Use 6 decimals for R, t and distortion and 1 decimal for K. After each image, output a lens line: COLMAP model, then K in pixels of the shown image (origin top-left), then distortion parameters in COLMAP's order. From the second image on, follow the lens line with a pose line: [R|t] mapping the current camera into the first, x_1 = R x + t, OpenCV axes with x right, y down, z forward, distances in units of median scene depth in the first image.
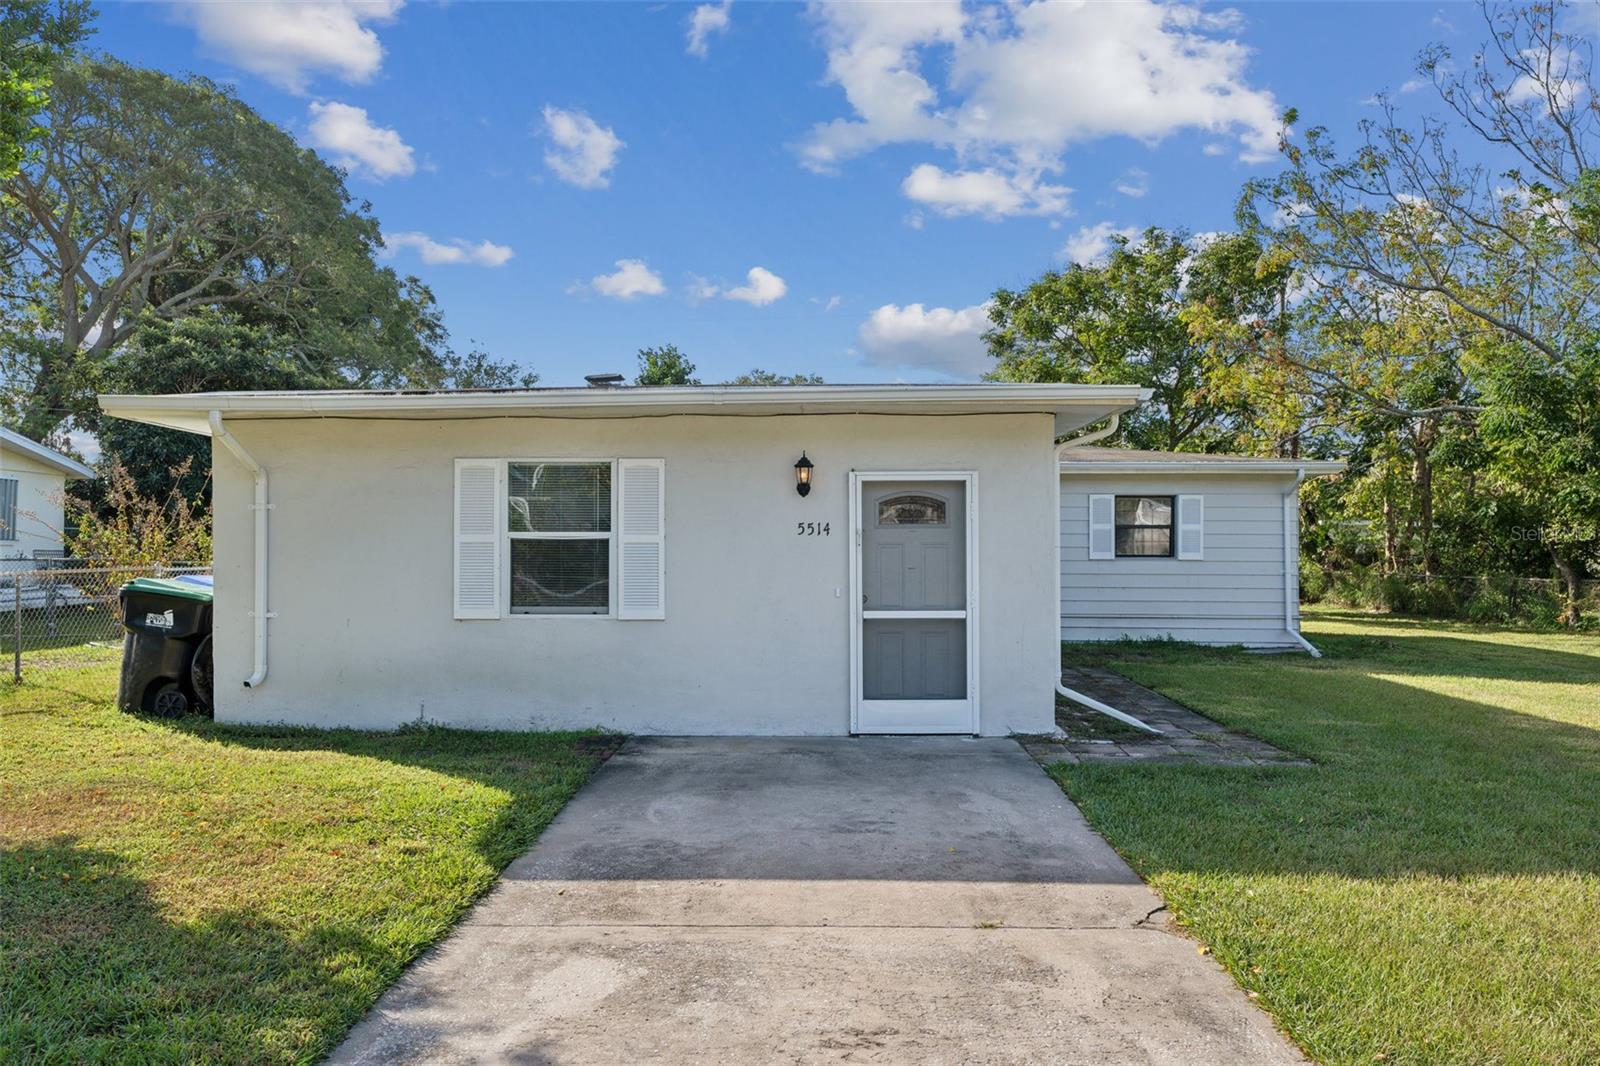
lens RADIAL K [[1175.9, 0, 798.3], [0, 1175.9, 536.2], [0, 0, 1]] dist [0.004199, 0.000376]
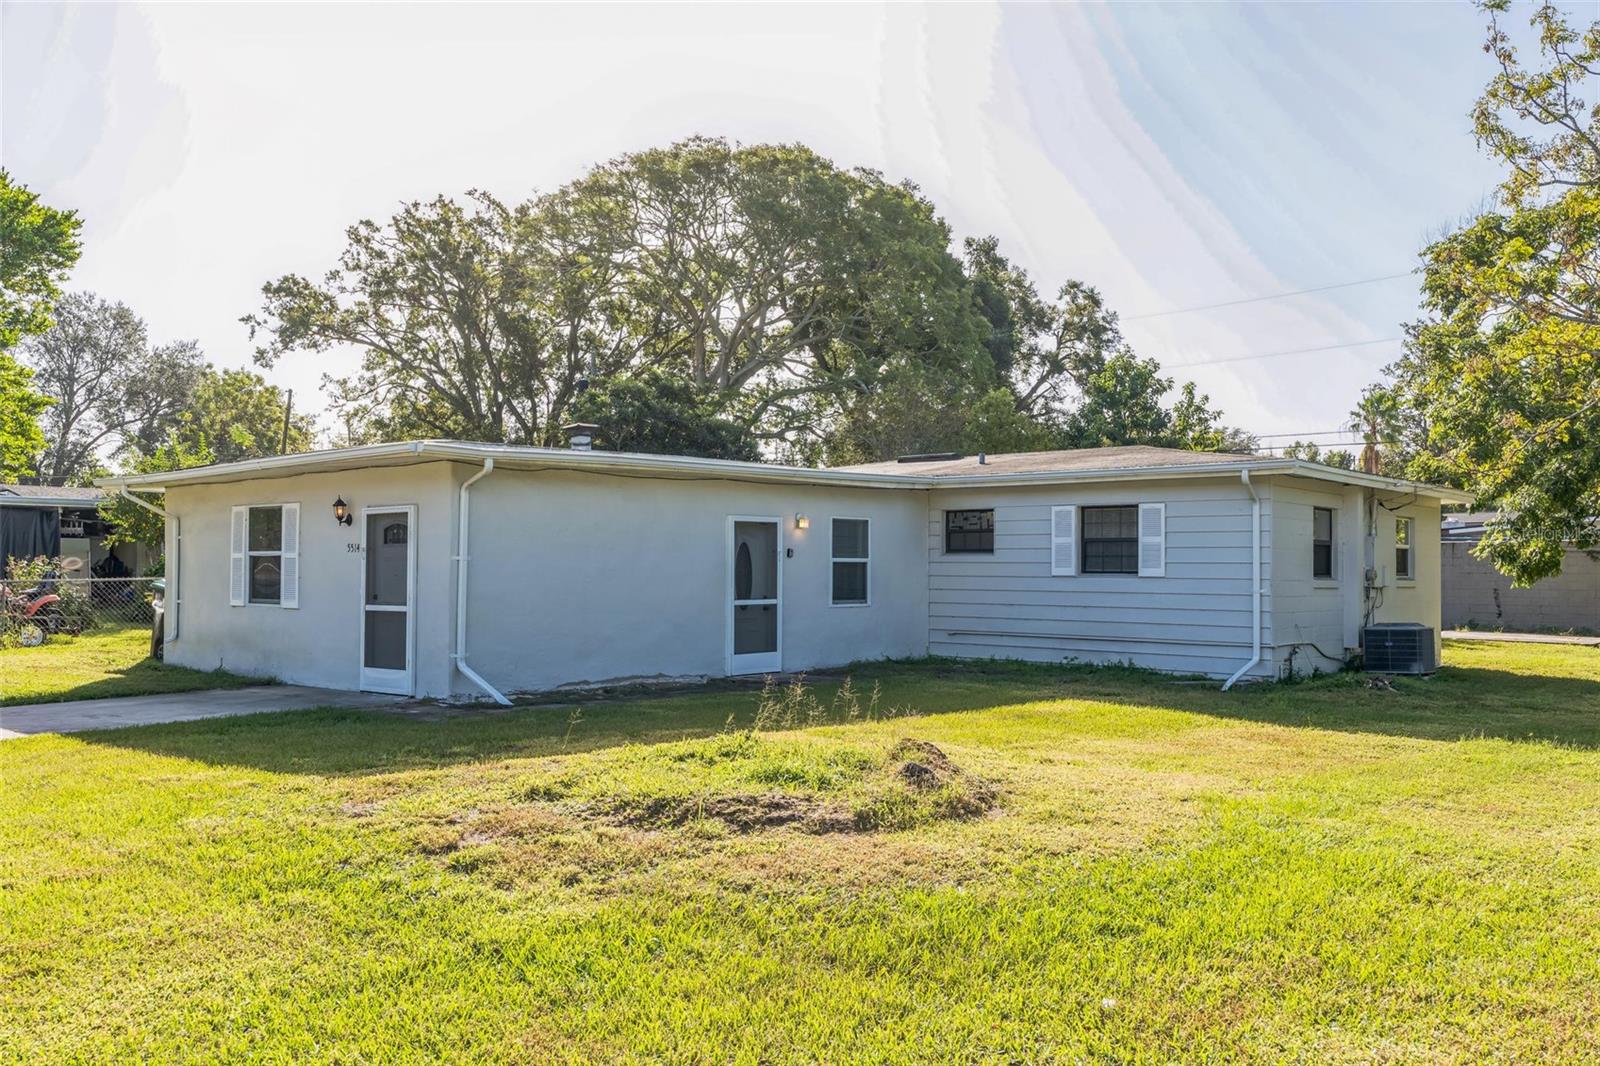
lens RADIAL K [[1391.8, 0, 799.6], [0, 1391.8, 535.6], [0, 0, 1]] dist [-0.001752, -0.000223]
pose [[0.757606, -0.015035, -0.652539, 0.818964], [0.005113, 0.999841, -0.017100, 0.005743], [0.652693, 0.009619, 0.757562, 0.030650]]
